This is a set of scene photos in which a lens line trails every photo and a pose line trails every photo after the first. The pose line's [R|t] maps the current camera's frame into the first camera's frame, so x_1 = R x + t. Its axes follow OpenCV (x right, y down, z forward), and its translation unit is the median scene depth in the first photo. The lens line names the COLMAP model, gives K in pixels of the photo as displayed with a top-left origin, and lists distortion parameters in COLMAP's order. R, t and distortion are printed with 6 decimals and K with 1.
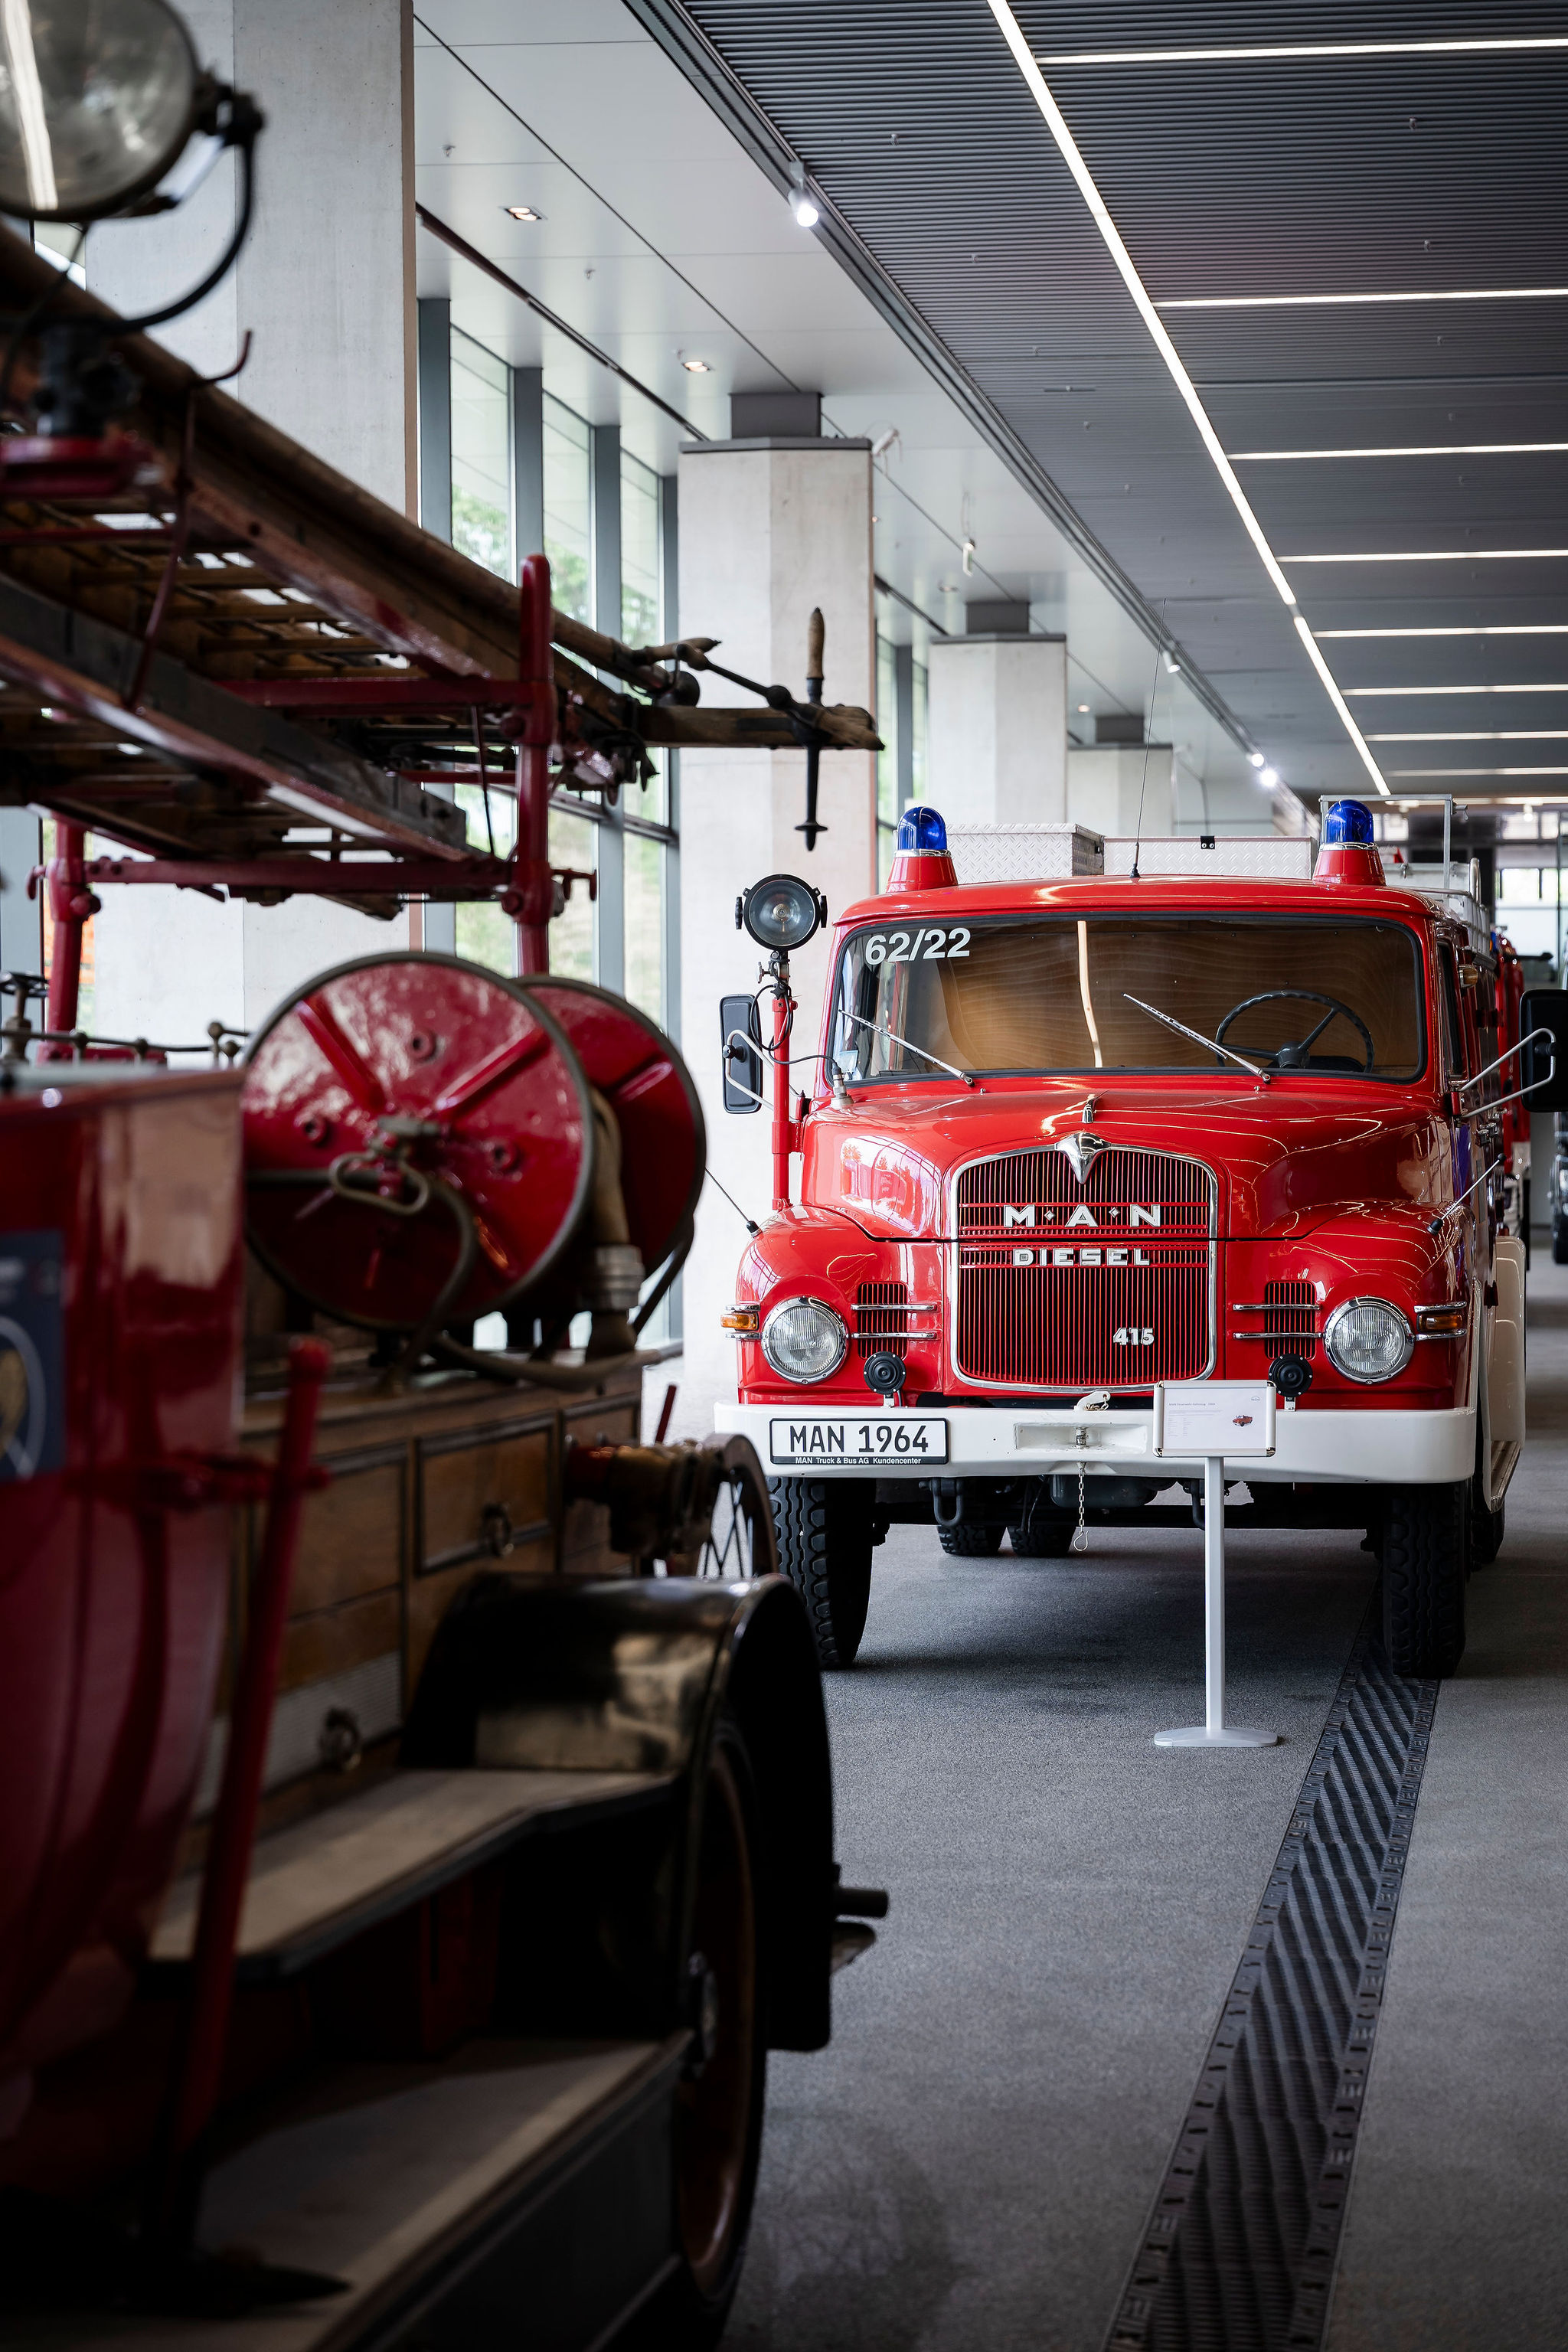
lens RADIAL K [[4792.6, 0, 784.0], [0, 4792.6, 1176.0], [0, 0, 1]] dist [-0.039396, -0.065934]
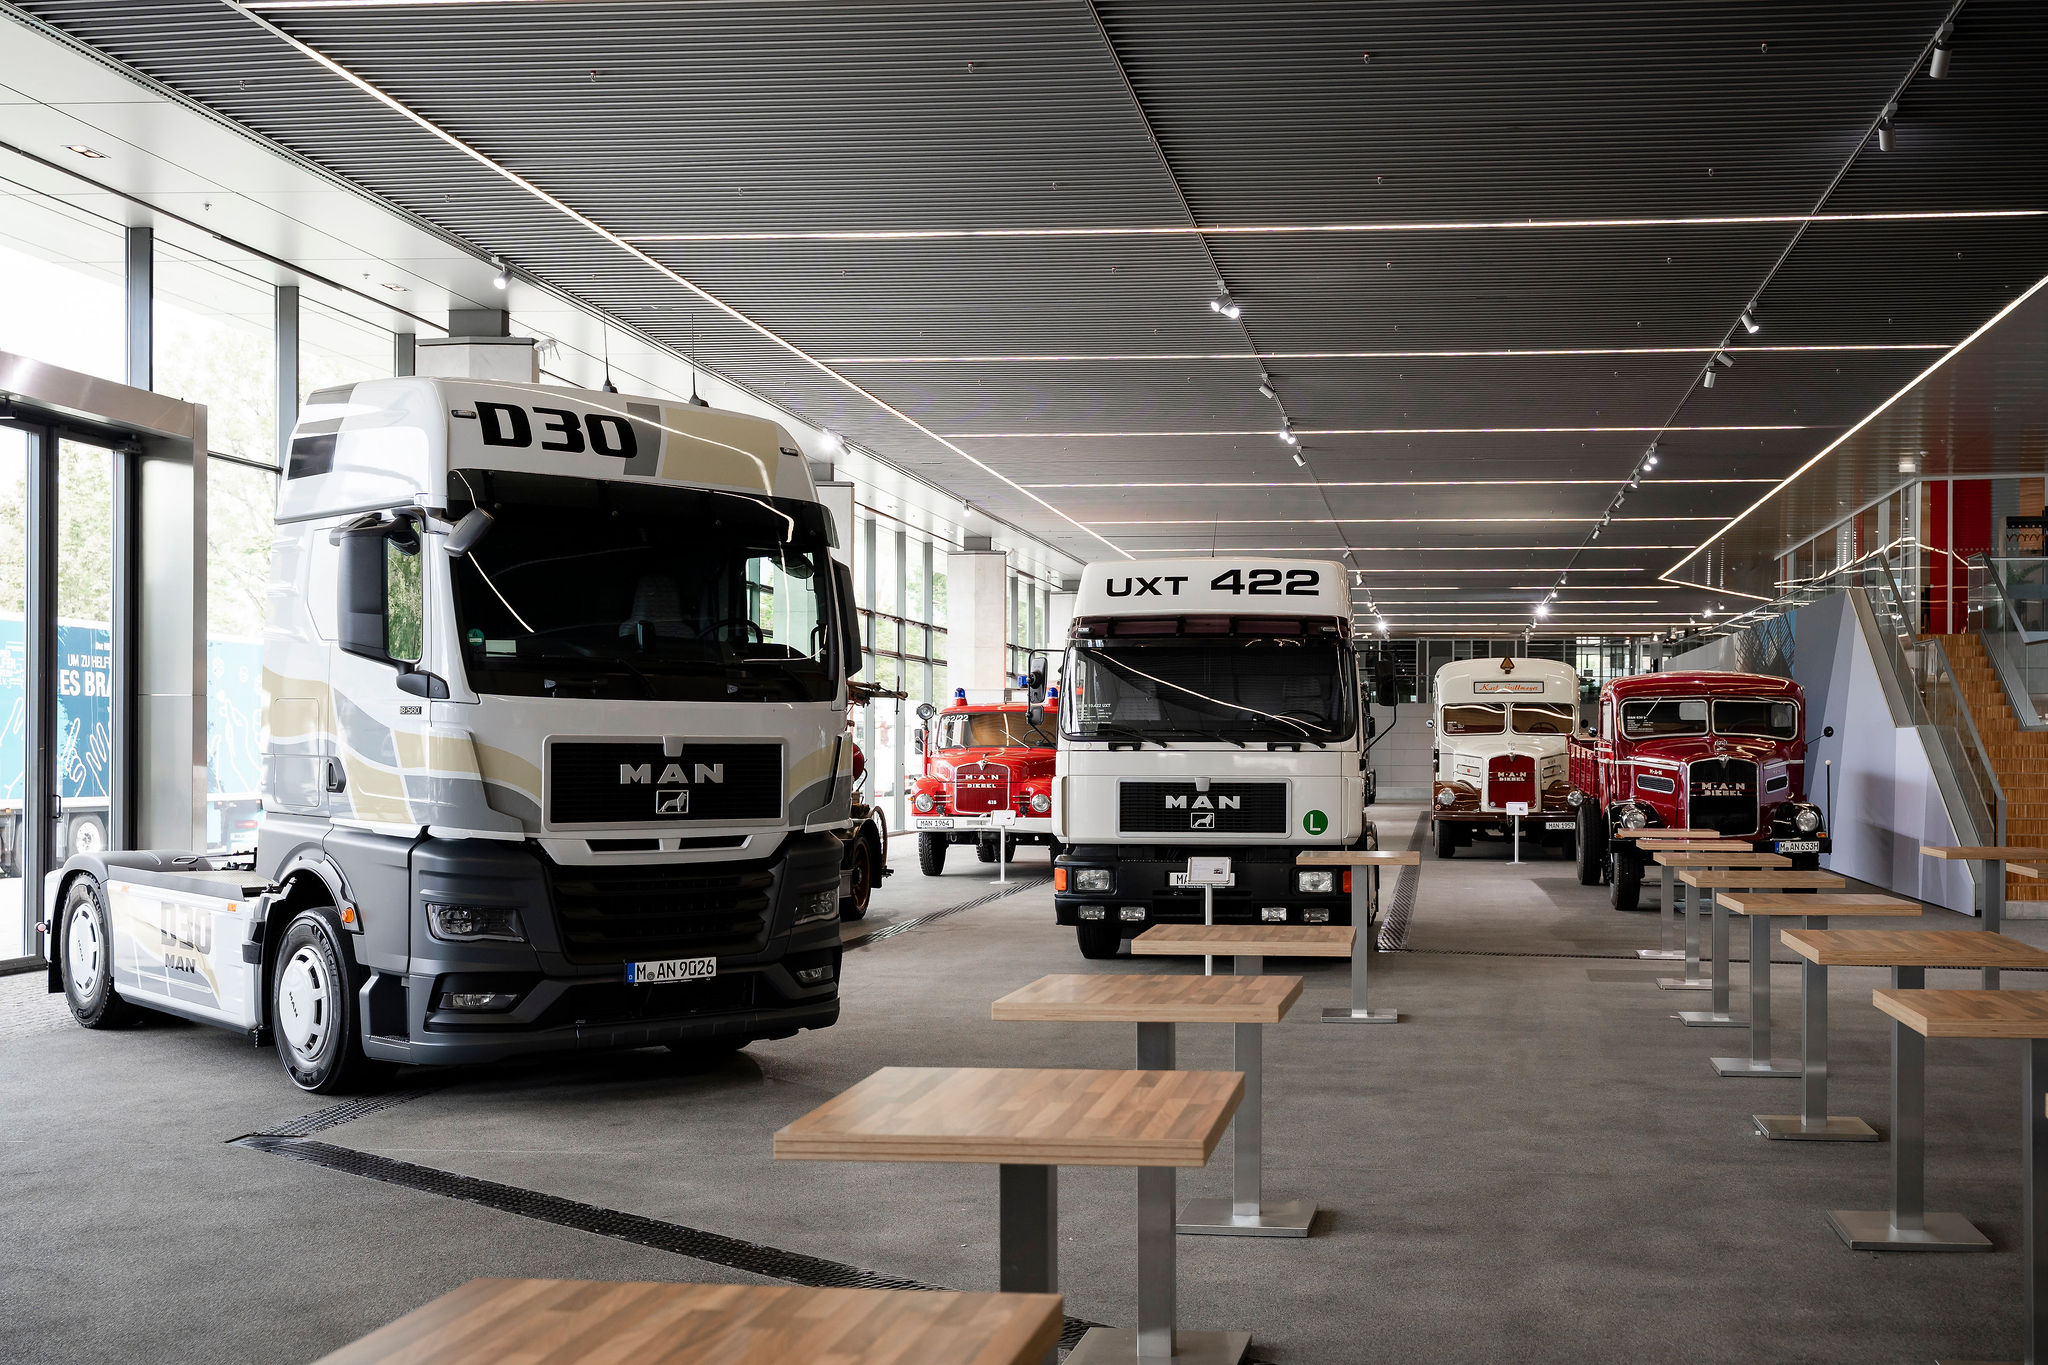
lens RADIAL K [[2163.6, 0, 1024.0], [0, 2163.6, 682.5], [0, 0, 1]] dist [0.070473, -0.001019]
pose [[0.999683, -0.000038, -0.025166, 0.158912], [-0.000978, 0.999183, -0.040396, 0.000936], [0.025147, 0.040408, 0.998867, -1.179893]]
